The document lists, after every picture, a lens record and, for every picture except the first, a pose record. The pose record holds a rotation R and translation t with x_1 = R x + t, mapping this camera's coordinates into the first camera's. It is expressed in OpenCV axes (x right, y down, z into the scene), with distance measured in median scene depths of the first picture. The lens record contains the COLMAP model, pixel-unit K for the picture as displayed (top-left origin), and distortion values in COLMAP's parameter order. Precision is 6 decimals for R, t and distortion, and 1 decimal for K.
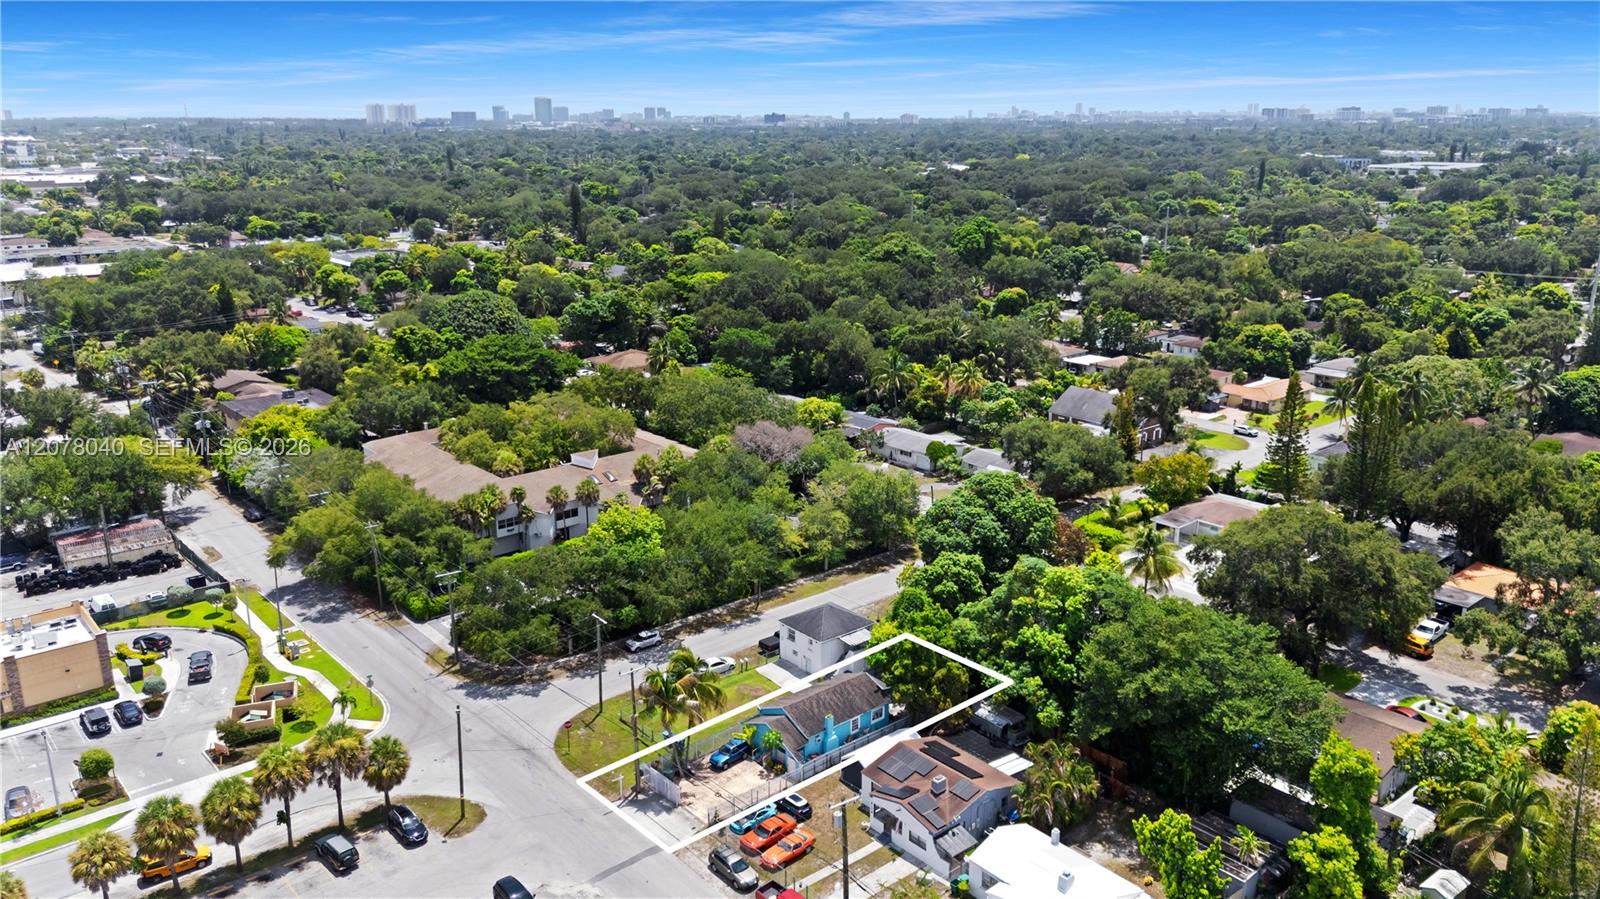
lens RADIAL K [[1190.1, 0, 804.1], [0, 1190.1, 439.2], [0, 0, 1]] dist [0.046381, -0.025967]
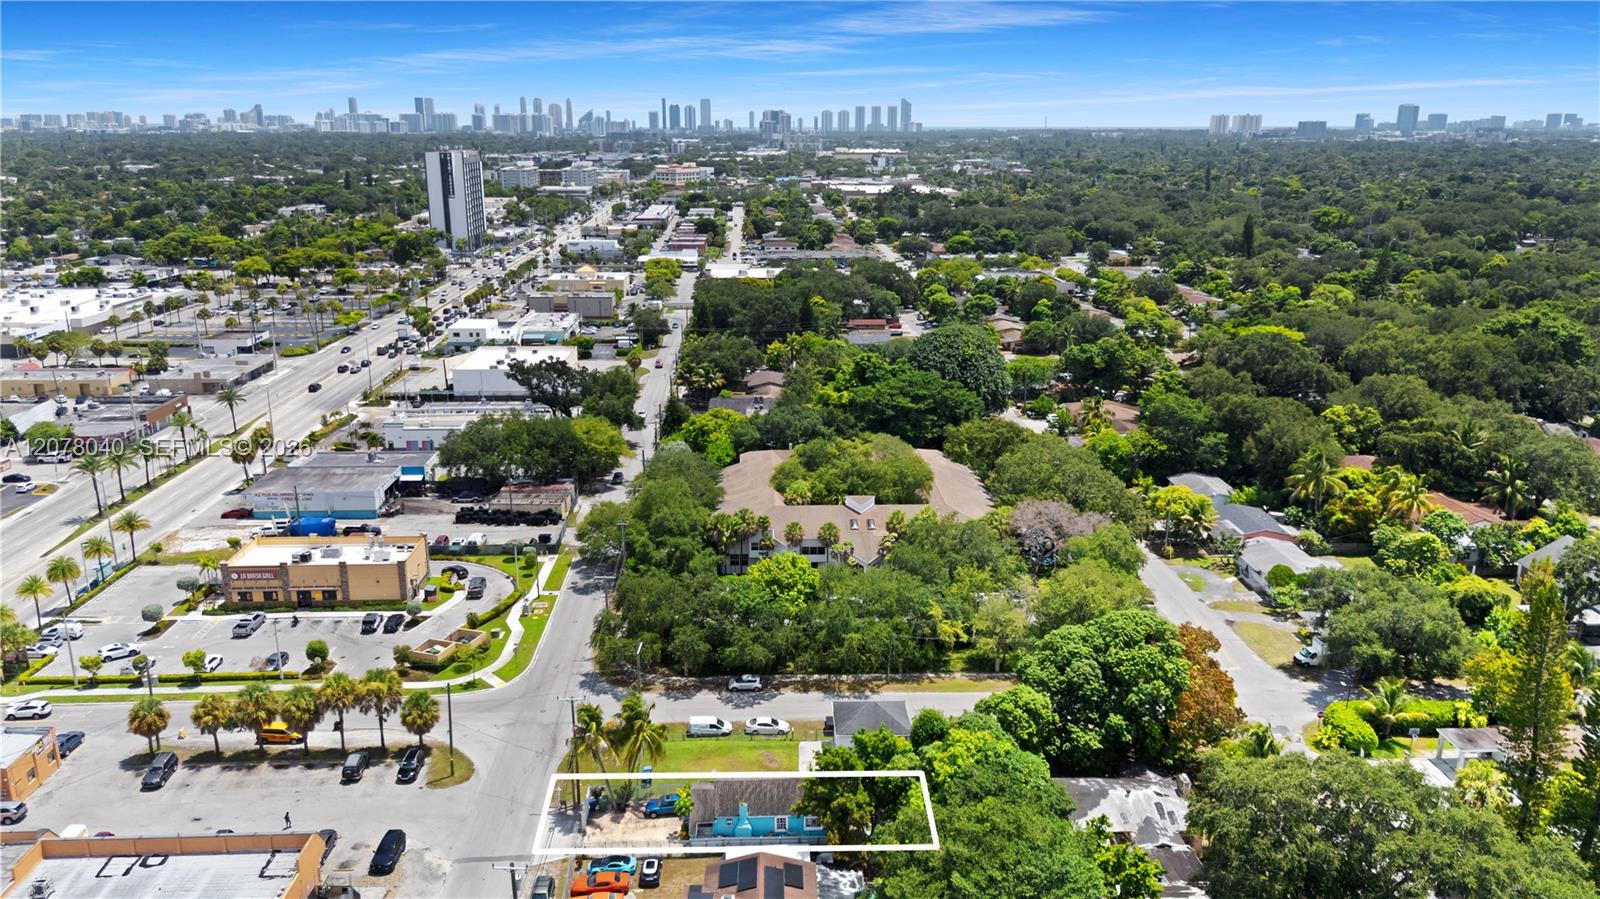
lens RADIAL K [[1190.1, 0, 806.2], [0, 1190.1, 457.8], [0, 0, 1]] dist [0.046381, -0.025967]
pose [[0.777833, 0.172483, -0.604339, 0.443570], [-0.167010, 0.983756, 0.065815, -0.092045], [0.605874, 0.049738, 0.794005, 0.160746]]
